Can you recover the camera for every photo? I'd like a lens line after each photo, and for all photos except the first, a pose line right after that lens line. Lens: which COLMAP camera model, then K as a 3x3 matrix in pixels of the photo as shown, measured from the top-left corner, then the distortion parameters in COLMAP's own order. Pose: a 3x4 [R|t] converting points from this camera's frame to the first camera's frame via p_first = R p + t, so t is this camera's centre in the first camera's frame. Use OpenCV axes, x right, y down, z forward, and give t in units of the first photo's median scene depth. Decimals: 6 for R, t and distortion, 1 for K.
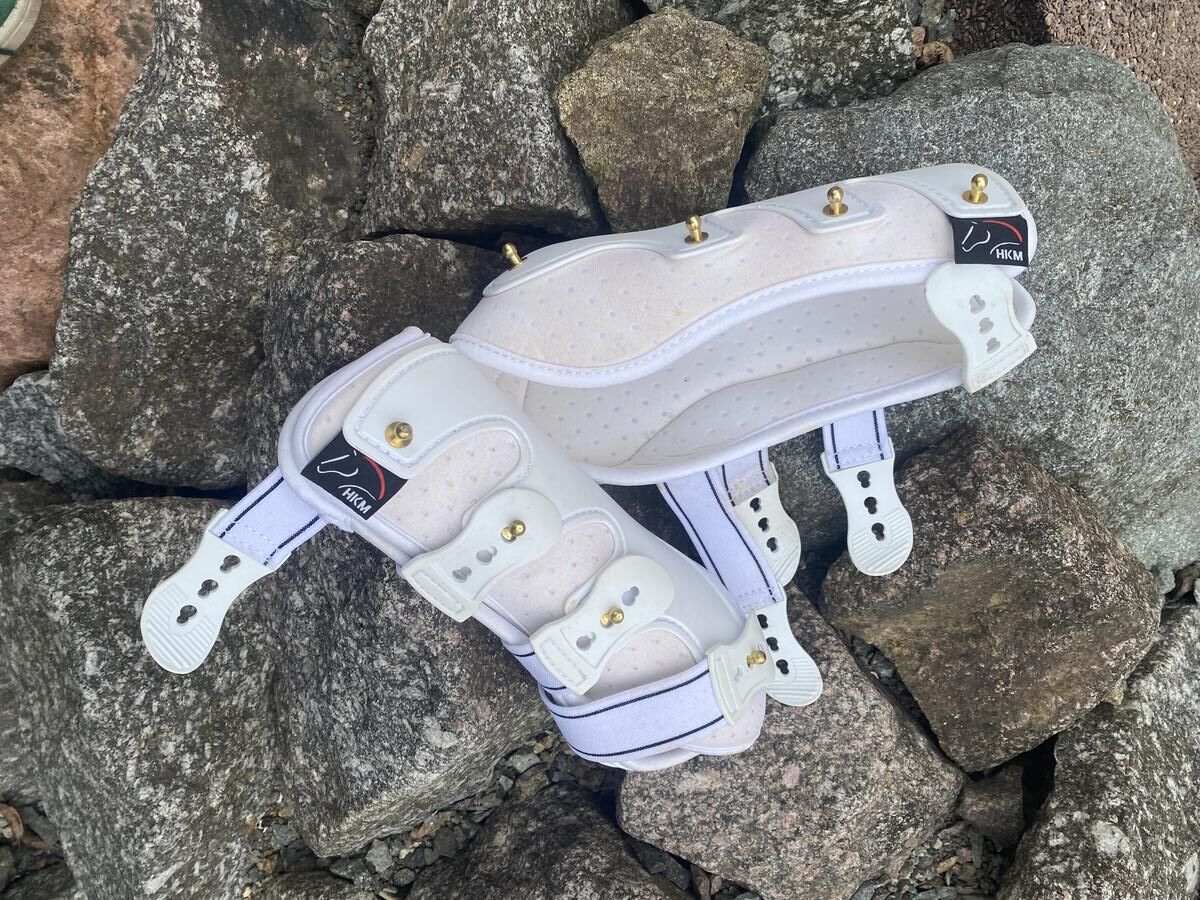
lens RADIAL K [[921.4, 0, 616.1], [0, 921.4, 459.4], [0, 0, 1]] dist [-0.002420, 0.013900]
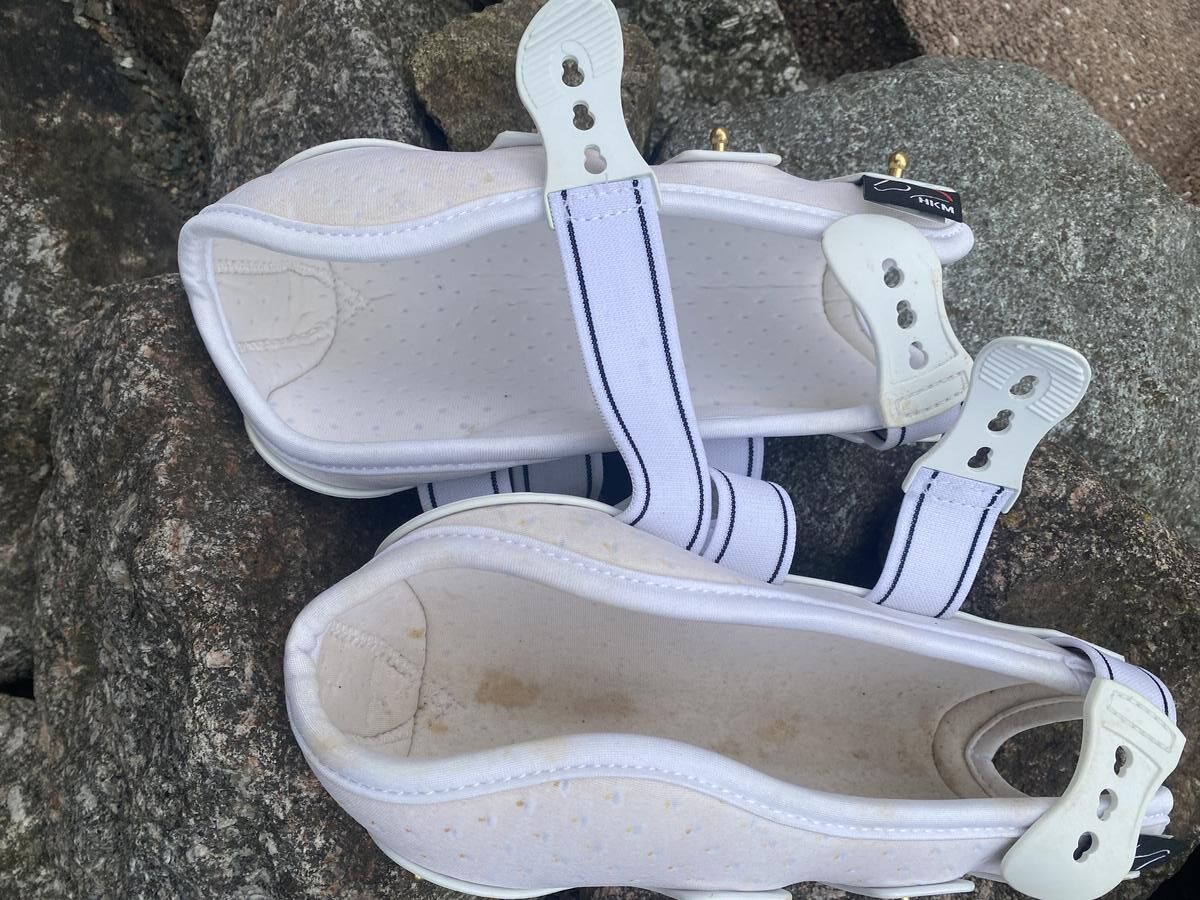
lens RADIAL K [[923.5, 0, 617.3], [0, 923.5, 449.2], [0, 0, 1]] dist [0.003348, -0.001898]
pose [[0.988548, -0.117769, 0.094361, -0.000053], [0.140677, 0.945472, -0.293756, 0.165208], [-0.054620, 0.303666, 0.951212, 0.267682]]
